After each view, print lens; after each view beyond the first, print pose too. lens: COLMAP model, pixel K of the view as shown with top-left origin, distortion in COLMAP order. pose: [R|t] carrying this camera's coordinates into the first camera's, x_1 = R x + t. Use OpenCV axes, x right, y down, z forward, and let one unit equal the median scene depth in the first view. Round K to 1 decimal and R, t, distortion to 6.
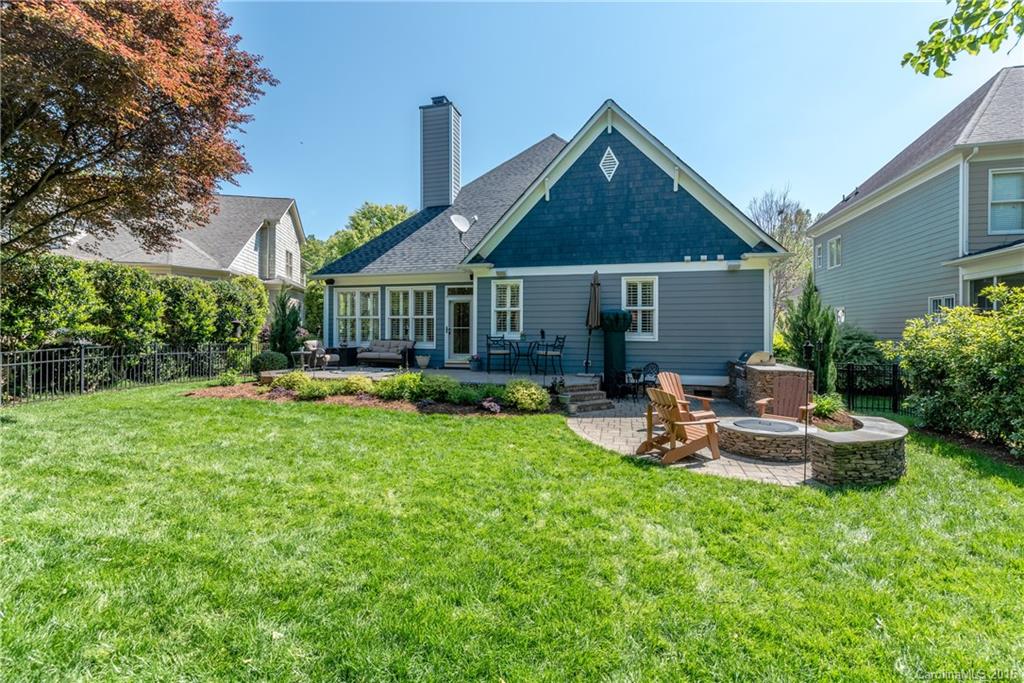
lens RADIAL K [[448.5, 0, 512.5], [0, 448.5, 336.3], [0, 0, 1]] dist [-0.002263, 0.000153]
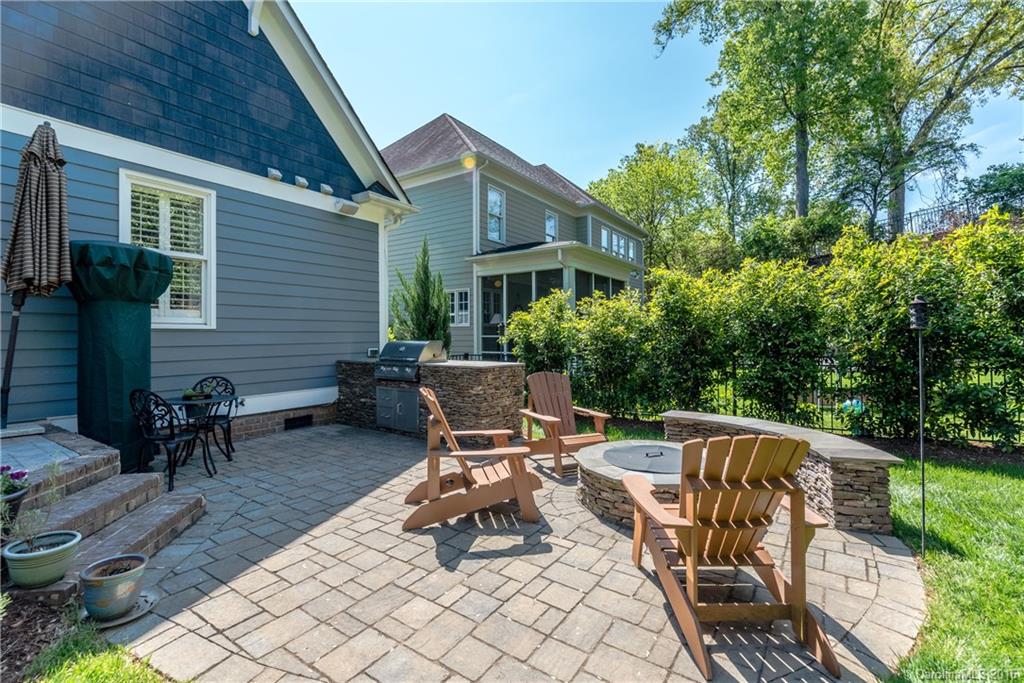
lens RADIAL K [[448.5, 0, 509.2], [0, 448.5, 332.5], [0, 0, 1]] dist [-0.002263, 0.000153]
pose [[0.328064, -0.000520, 0.944655, -0.021666], [0.012696, 0.999912, -0.003859, 0.020730], [-0.944570, 0.013259, 0.328042, 0.557958]]
